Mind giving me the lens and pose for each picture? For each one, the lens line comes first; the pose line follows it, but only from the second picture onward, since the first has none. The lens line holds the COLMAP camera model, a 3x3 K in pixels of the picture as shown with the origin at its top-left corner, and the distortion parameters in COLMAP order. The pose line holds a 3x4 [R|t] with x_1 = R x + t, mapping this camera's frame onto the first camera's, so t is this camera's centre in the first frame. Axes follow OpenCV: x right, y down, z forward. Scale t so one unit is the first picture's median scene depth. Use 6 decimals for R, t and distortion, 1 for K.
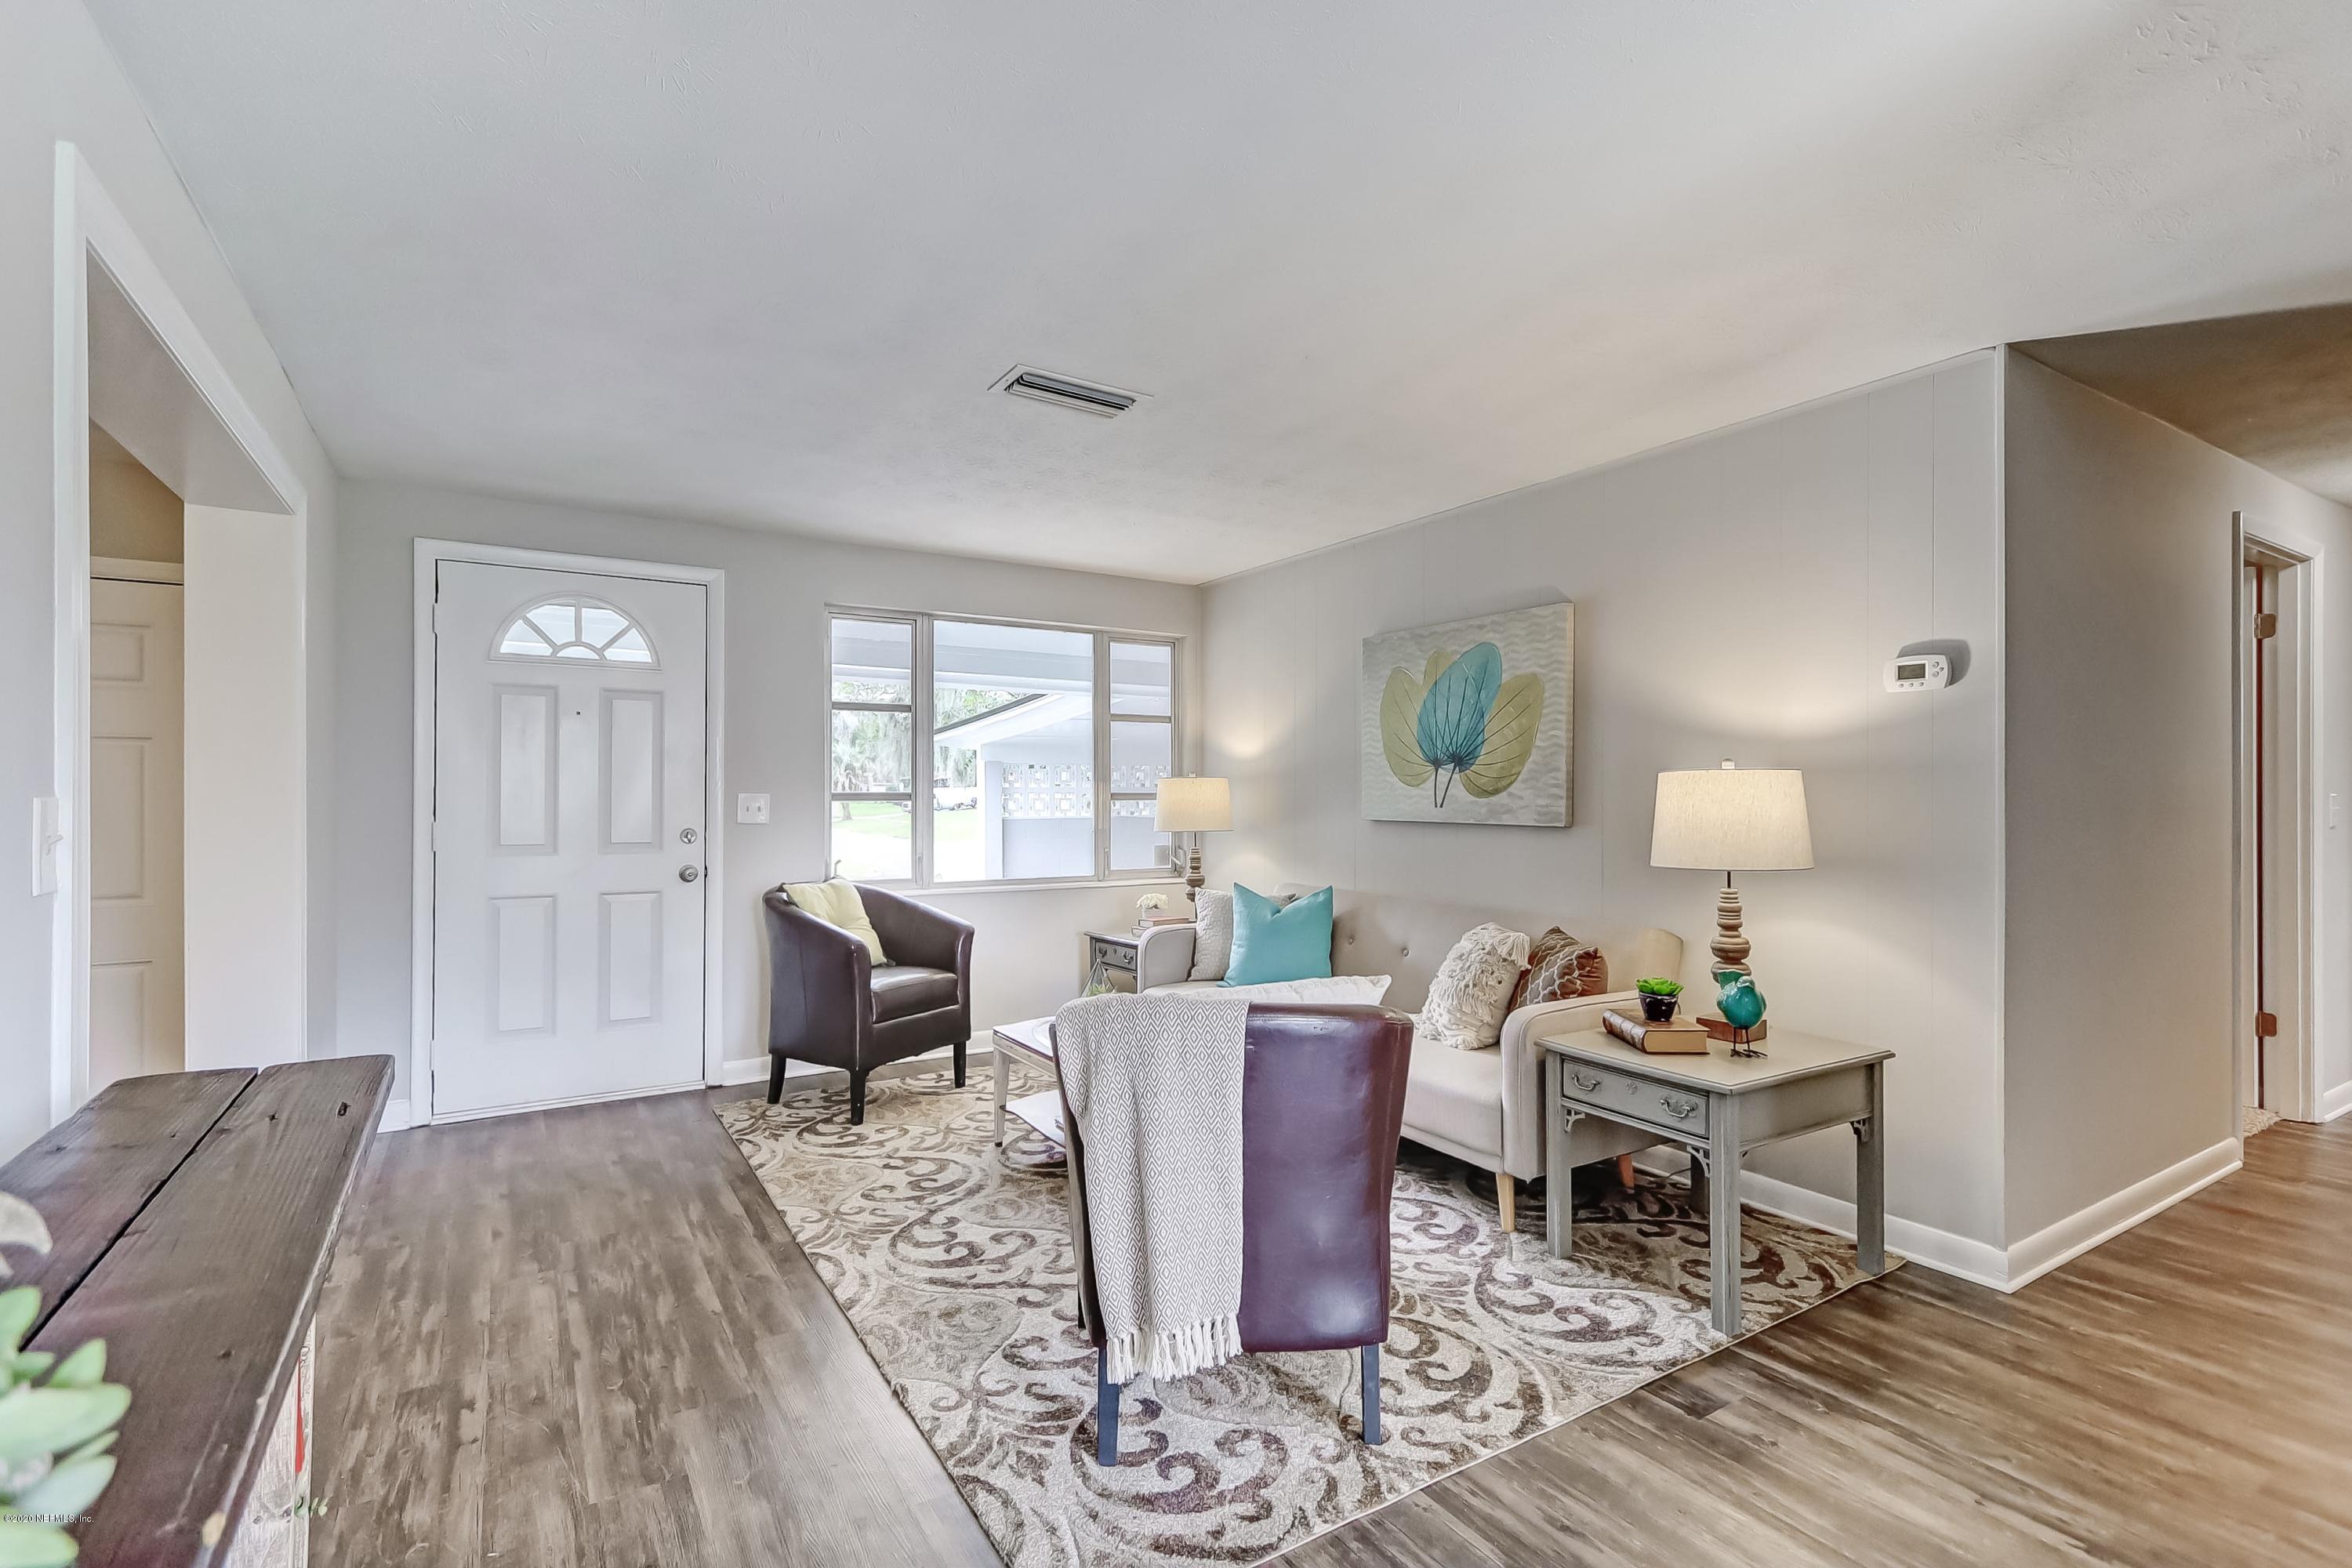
lens RADIAL K [[1078.0, 0, 1160.6], [0, 1078.0, 779.6], [0, 0, 1]] dist [0.003327, 0.001690]
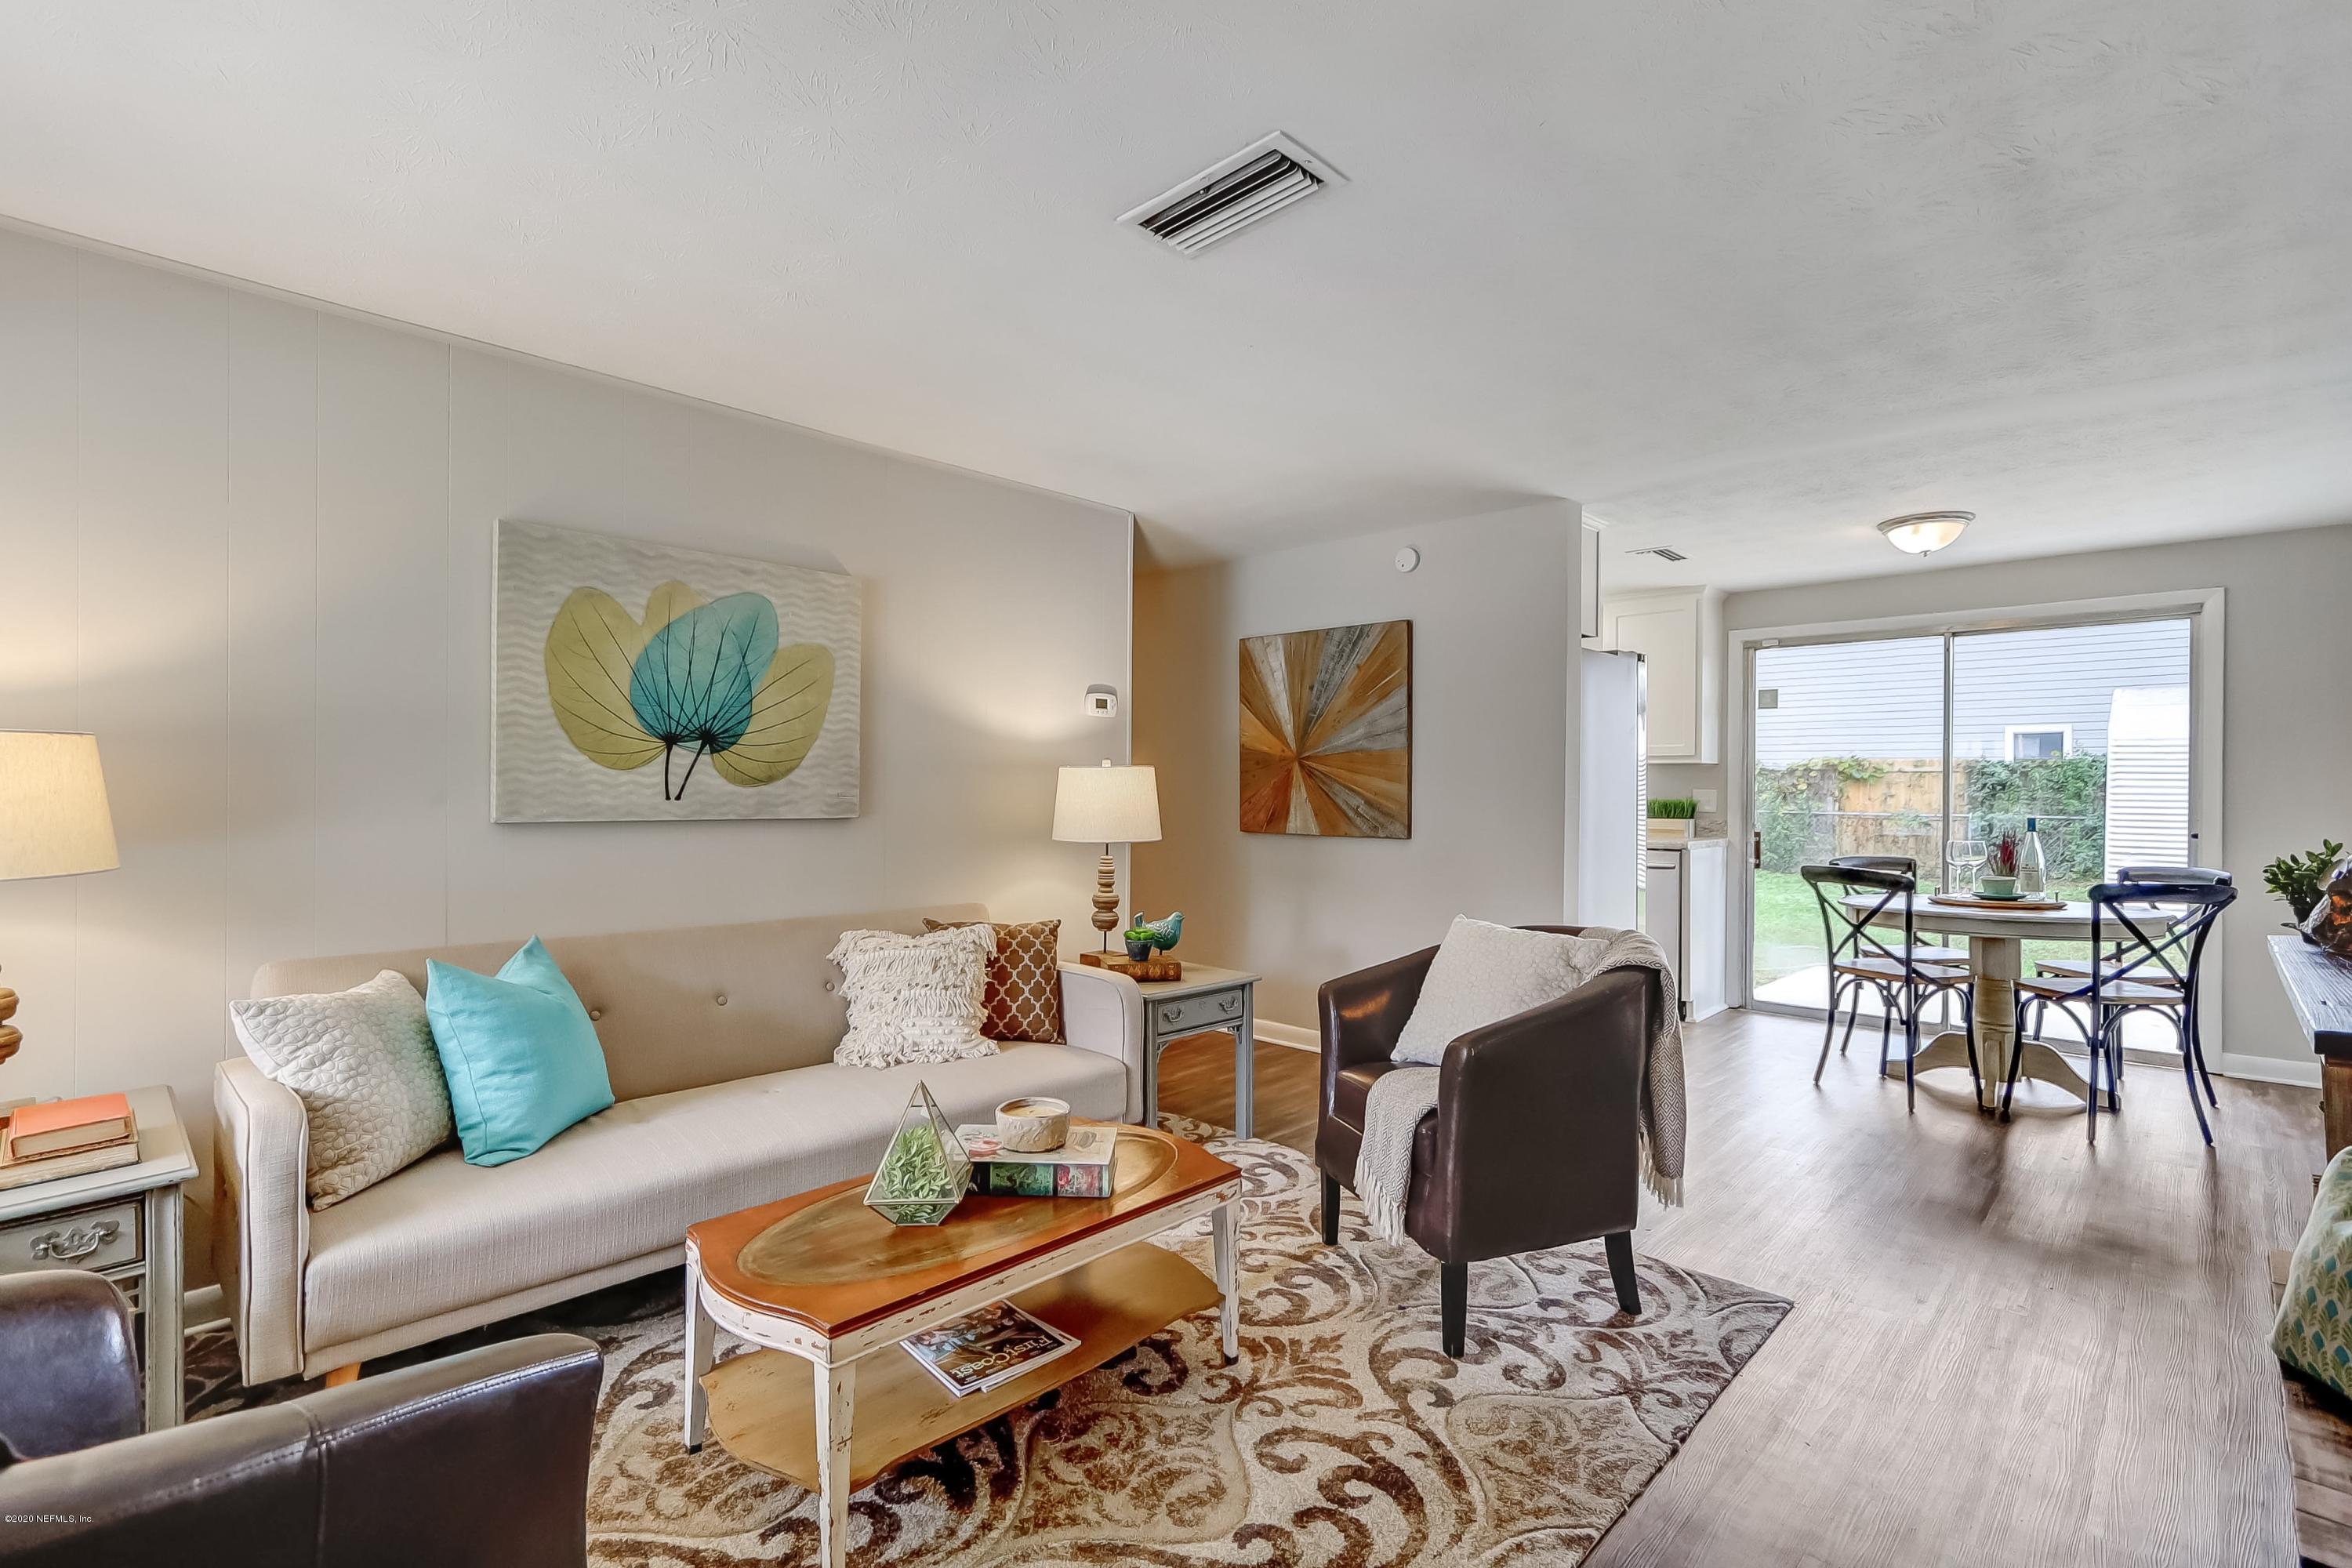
lens RADIAL K [[1078.0, 0, 1158.3], [0, 1078.0, 797.8], [0, 0, 1]] dist [0.003327, 0.001690]
pose [[-0.246516, -0.022364, 0.968881, -0.794673], [-0.026081, 0.999525, 0.016435, 0.005674], [-0.968788, -0.021218, -0.246982, 1.299123]]
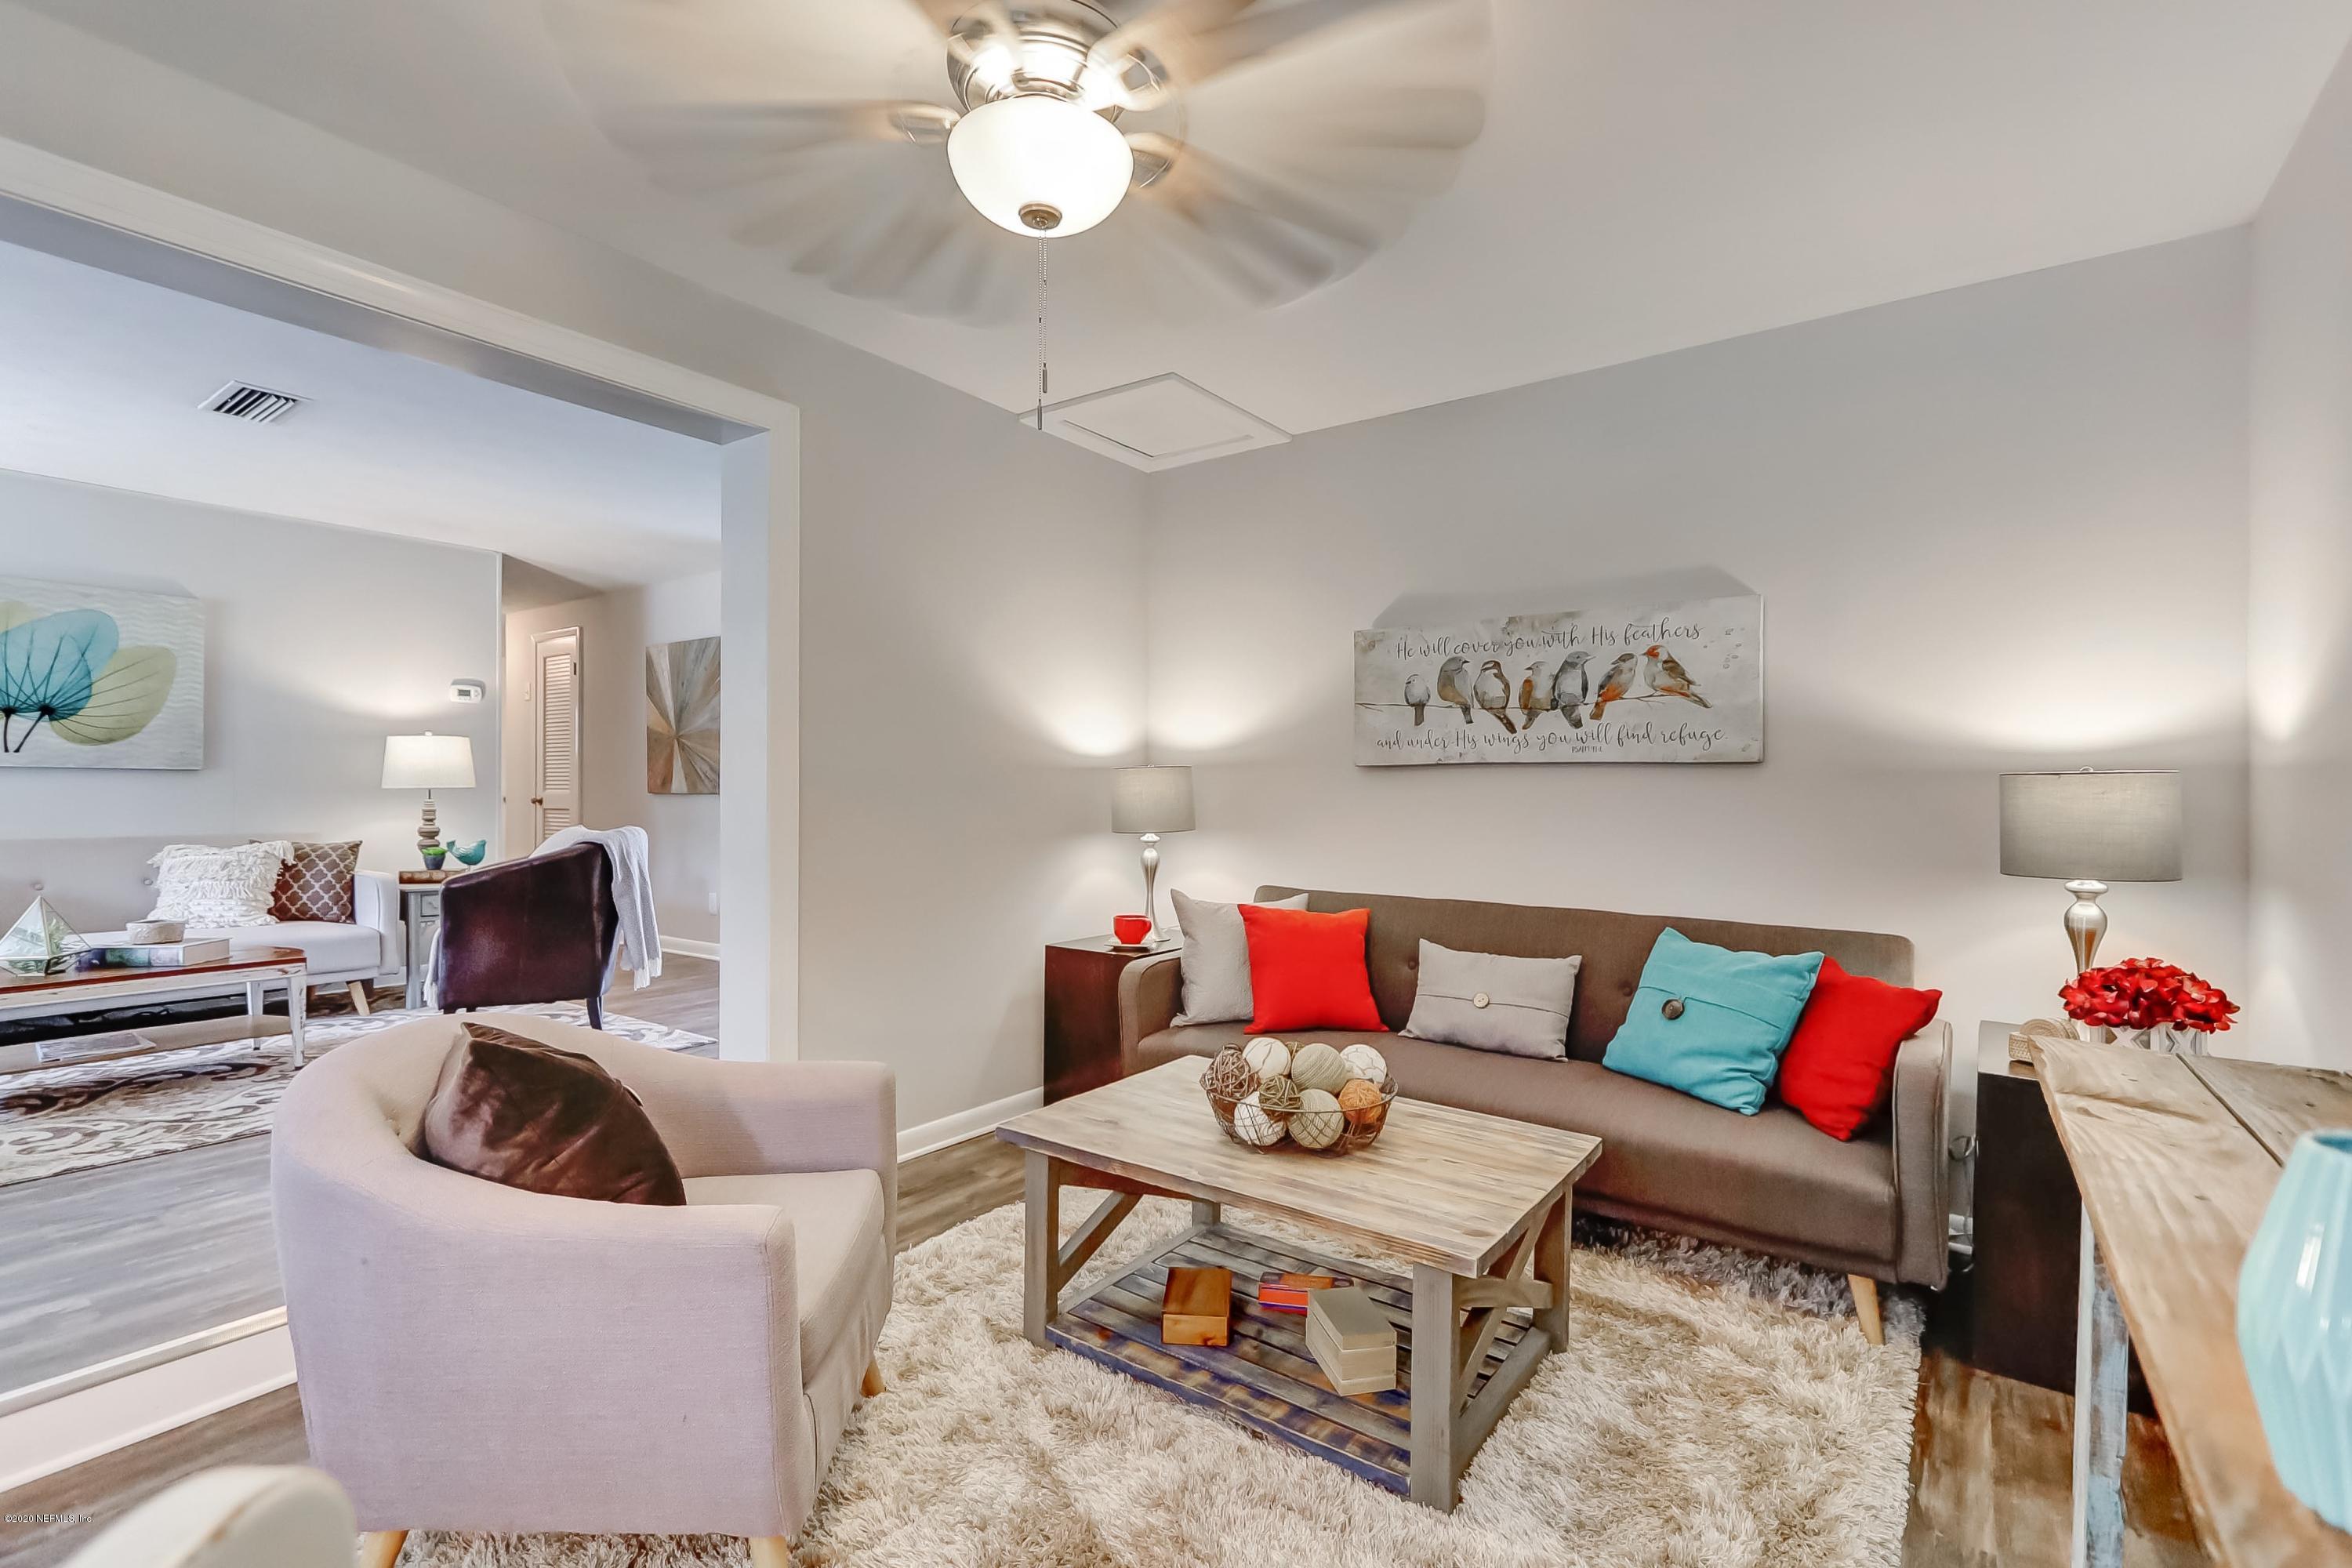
lens RADIAL K [[1078.0, 0, 1171.5], [0, 1078.0, 791.8], [0, 0, 1]] dist [0.003327, 0.001690]
pose [[-0.381785, -0.007736, 0.924219, -1.738013], [-0.019009, 0.999819, 0.000517, 0.063336], [-0.924056, -0.017371, -0.381863, 0.538316]]
